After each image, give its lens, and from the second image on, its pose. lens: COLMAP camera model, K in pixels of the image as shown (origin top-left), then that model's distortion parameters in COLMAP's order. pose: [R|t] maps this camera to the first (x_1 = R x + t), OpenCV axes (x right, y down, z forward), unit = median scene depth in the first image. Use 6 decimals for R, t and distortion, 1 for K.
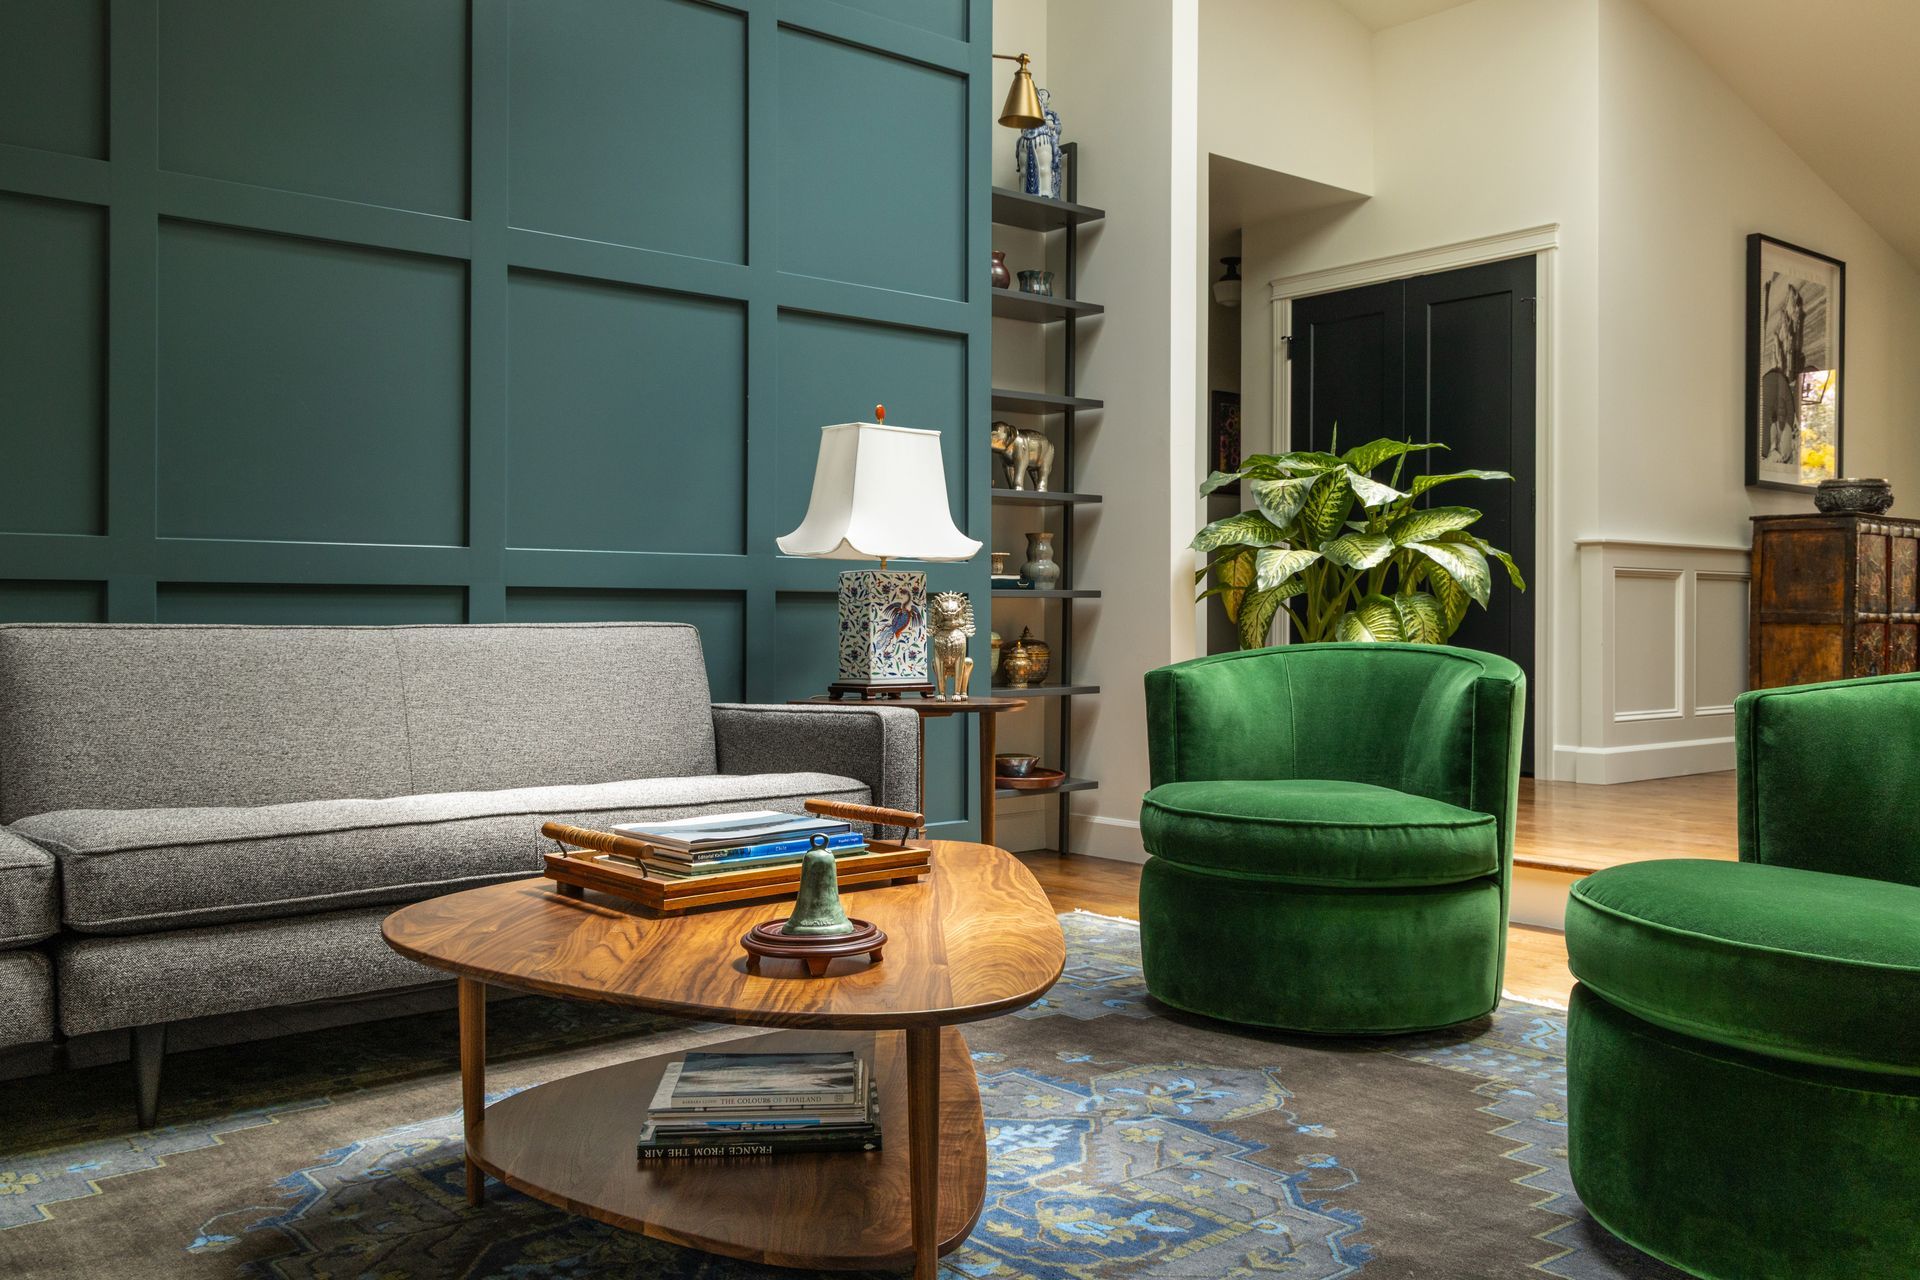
lens RADIAL K [[1684.1, 0, 958.2], [0, 1684.1, 603.3], [0, 0, 1]] dist [0.039030, 0.002279]
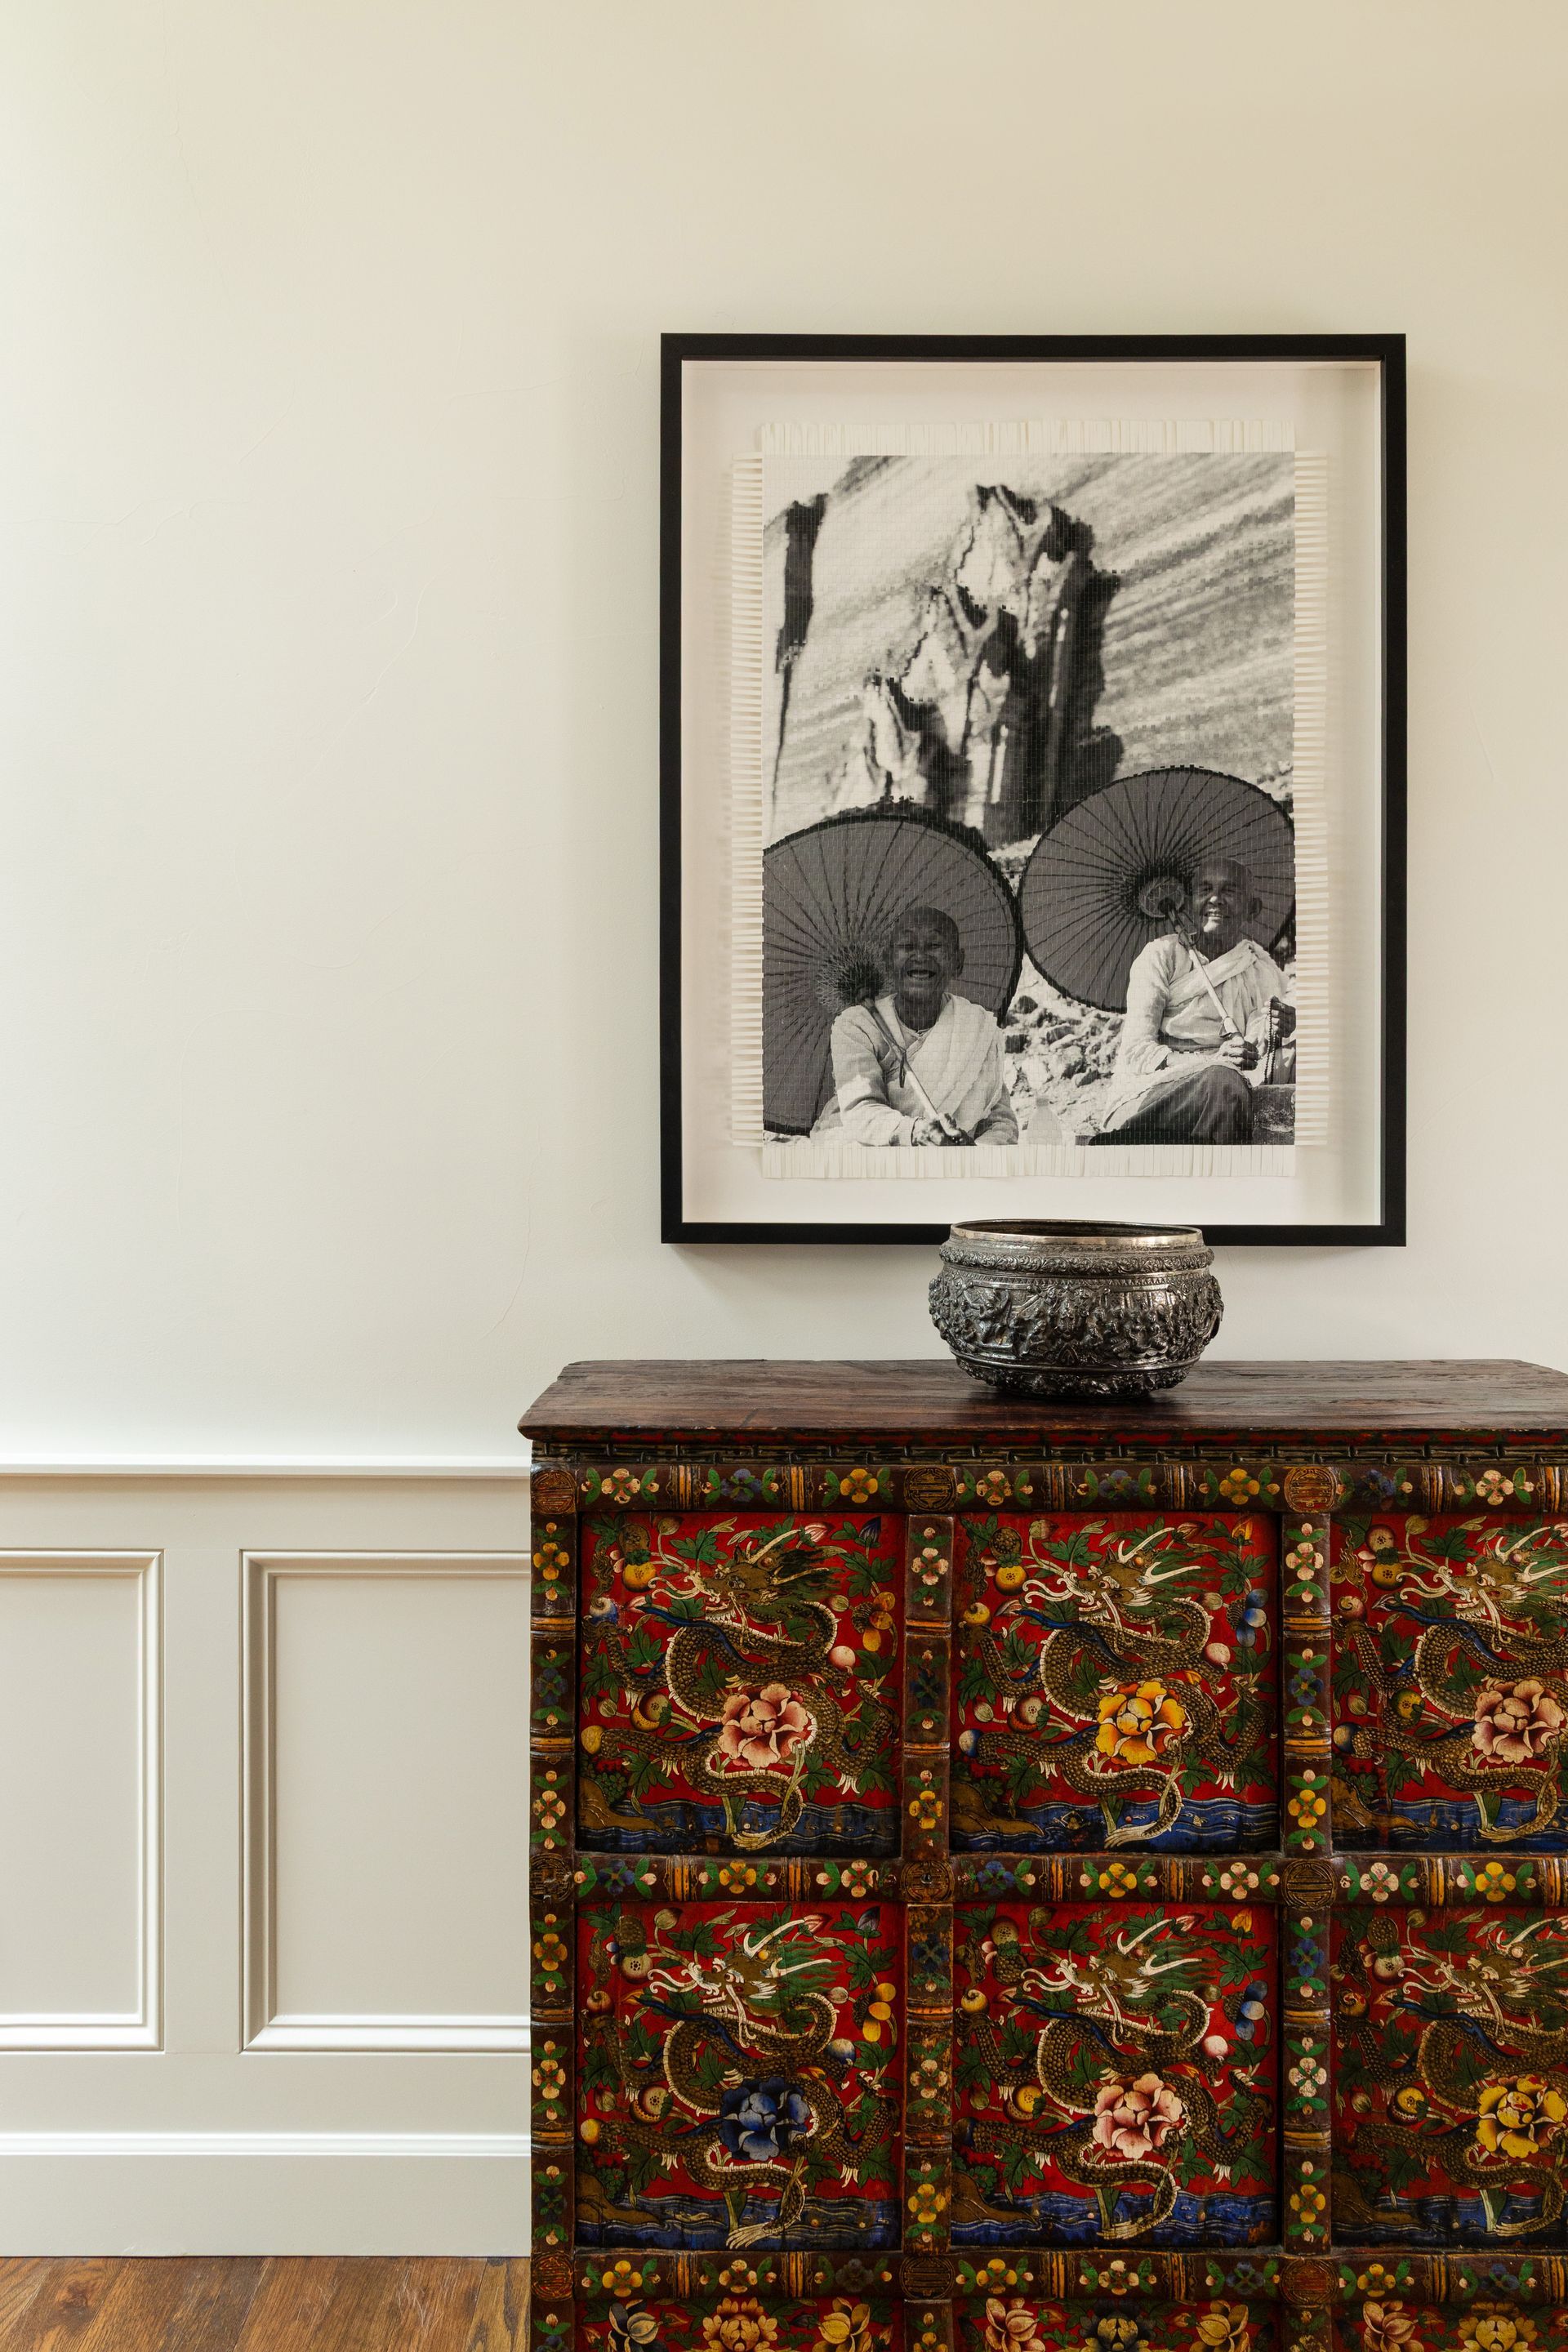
lens RADIAL K [[1630.7, 0, 784.0], [0, 1630.7, 1176.0], [0, 0, 1]] dist [-0.000289, 0.002342]
pose [[0.759801, -0.005208, -0.650135, 0.636180], [0.010785, 0.999931, 0.004594, -0.079394], [0.650066, -0.010503, 0.759805, 0.784644]]
